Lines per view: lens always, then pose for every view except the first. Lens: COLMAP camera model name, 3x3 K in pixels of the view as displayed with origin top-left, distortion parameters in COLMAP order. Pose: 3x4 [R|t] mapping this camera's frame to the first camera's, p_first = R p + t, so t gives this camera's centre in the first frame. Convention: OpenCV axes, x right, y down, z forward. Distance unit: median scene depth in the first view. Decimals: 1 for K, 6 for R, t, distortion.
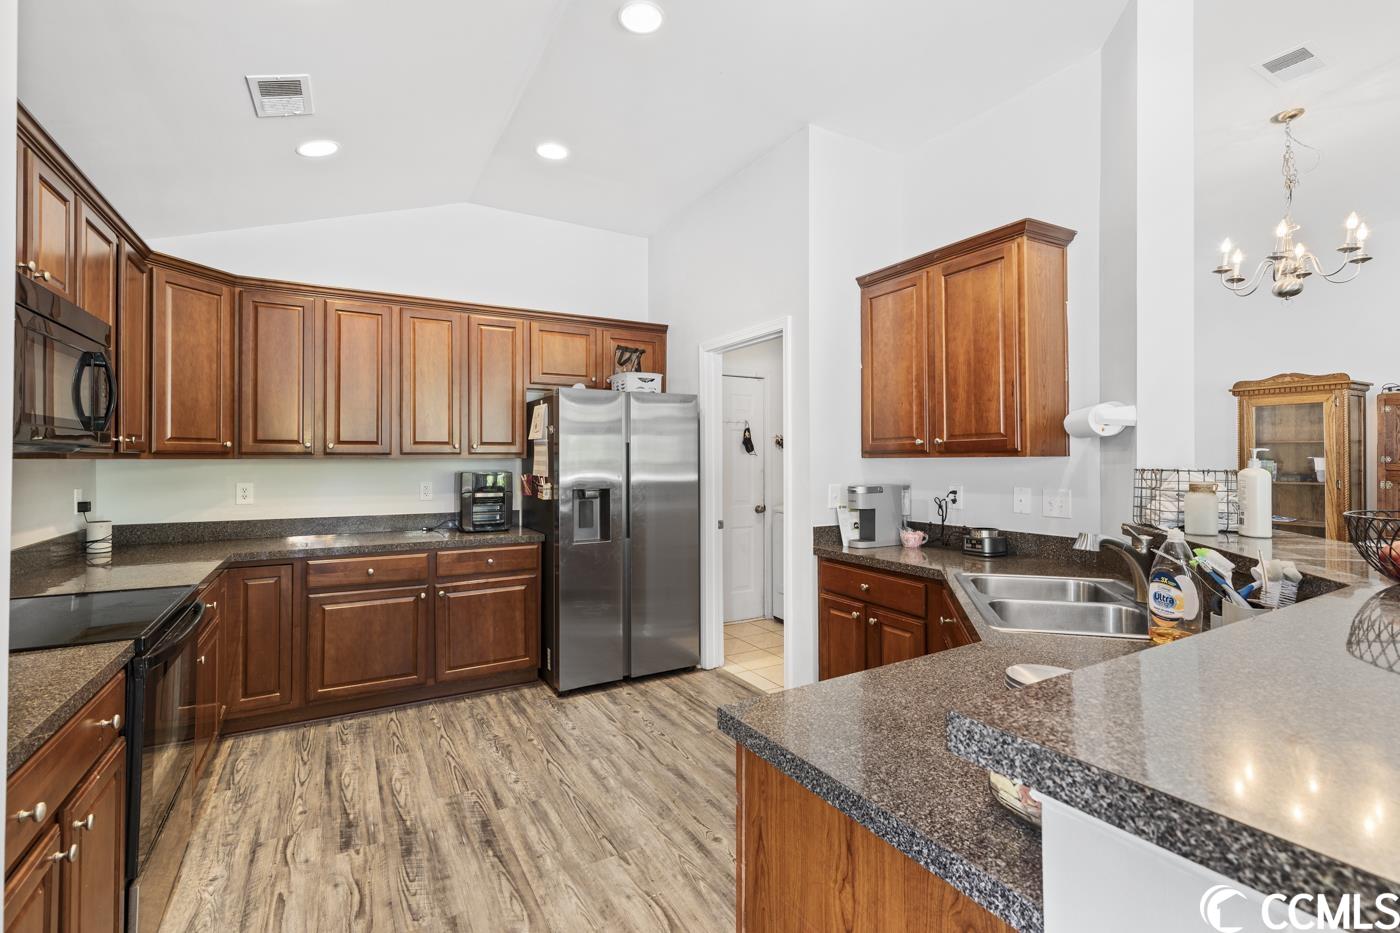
lens RADIAL K [[633.0, 0, 703.3], [0, 633.0, 451.2], [0, 0, 1]] dist [0.004331, -0.000117]
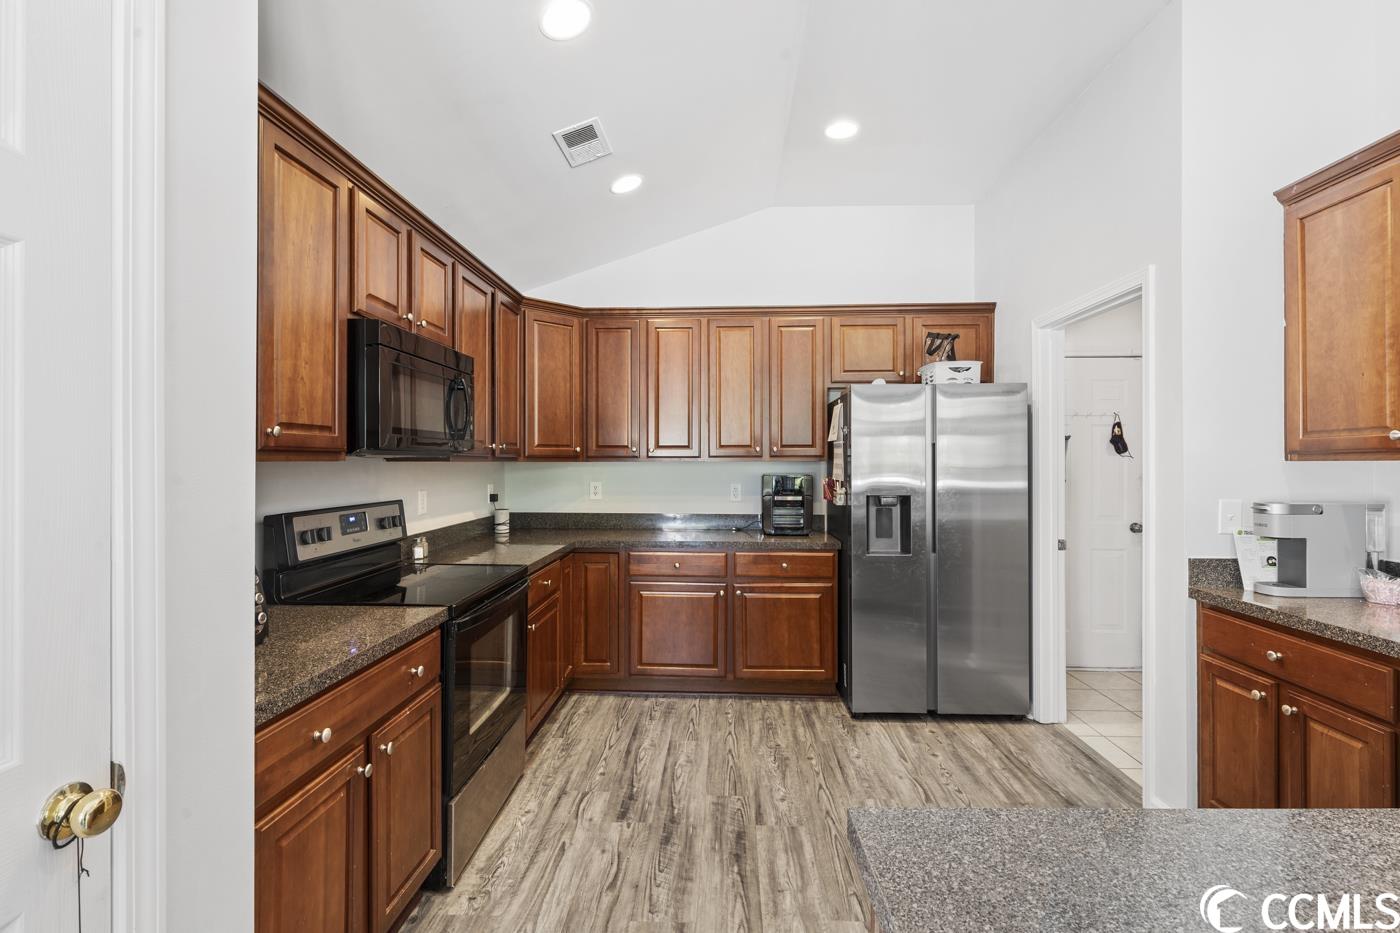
lens RADIAL K [[637.0, 0, 699.7], [0, 637.0, 460.7], [0, 0, 1]] dist [-0.000293, -0.000827]
pose [[0.842743, -0.000070, -0.538316, 0.095570], [0.005951, 0.999940, 0.009187, 0.000716], [0.538283, -0.010946, 0.842693, 0.106762]]
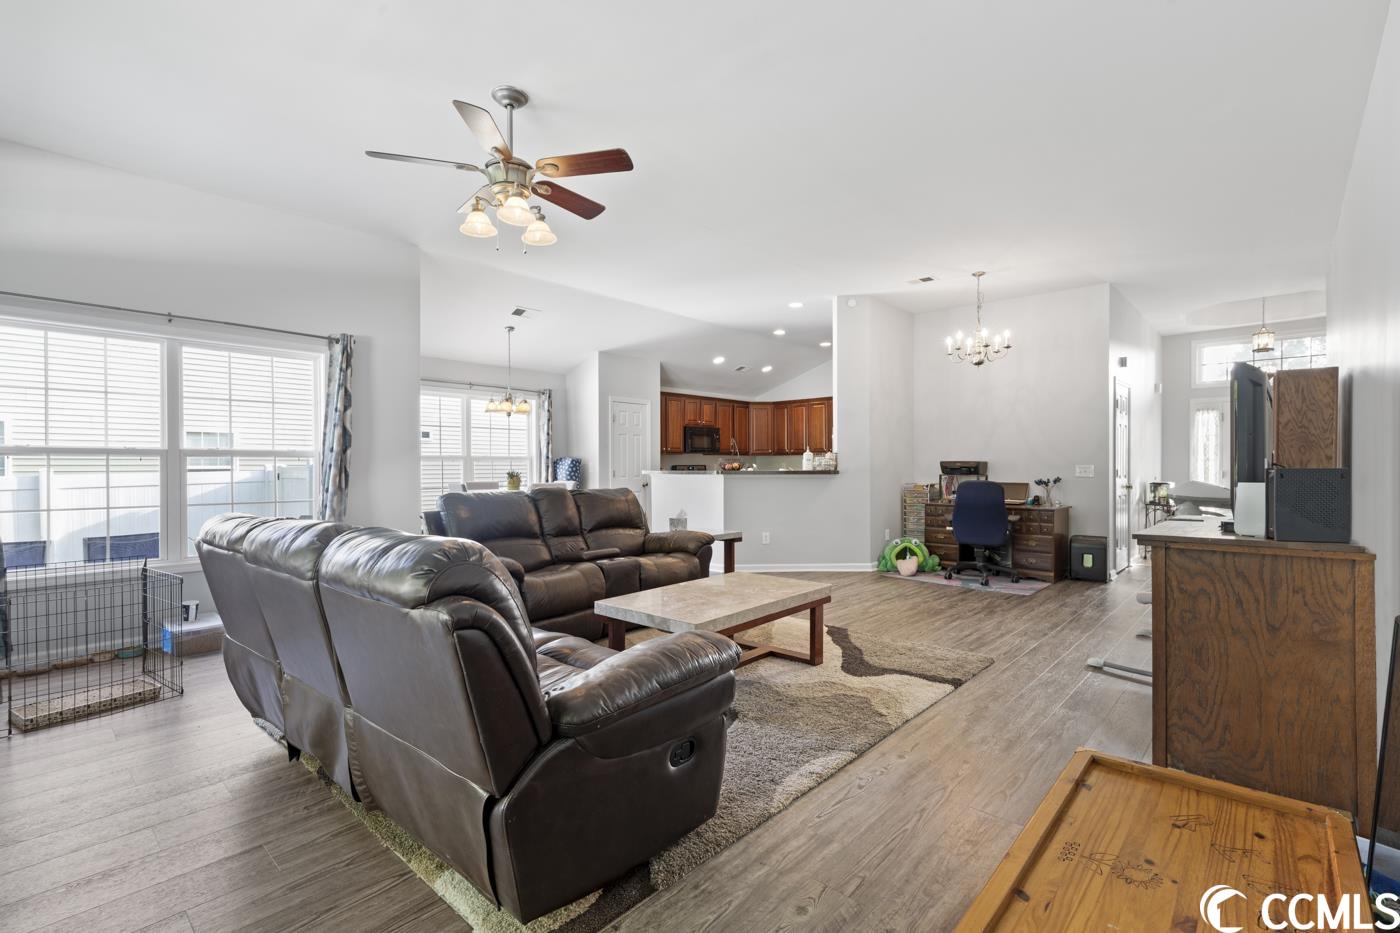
lens RADIAL K [[631.1, 0, 700.2], [0, 631.1, 470.1], [0, 0, 1]] dist [0.008576, -0.000346]
pose [[0.300497, 0.007164, -0.953756, 2.443314], [0.014843, 0.999816, 0.012187, 0.044442], [0.953667, -0.017819, 0.300336, -0.408115]]
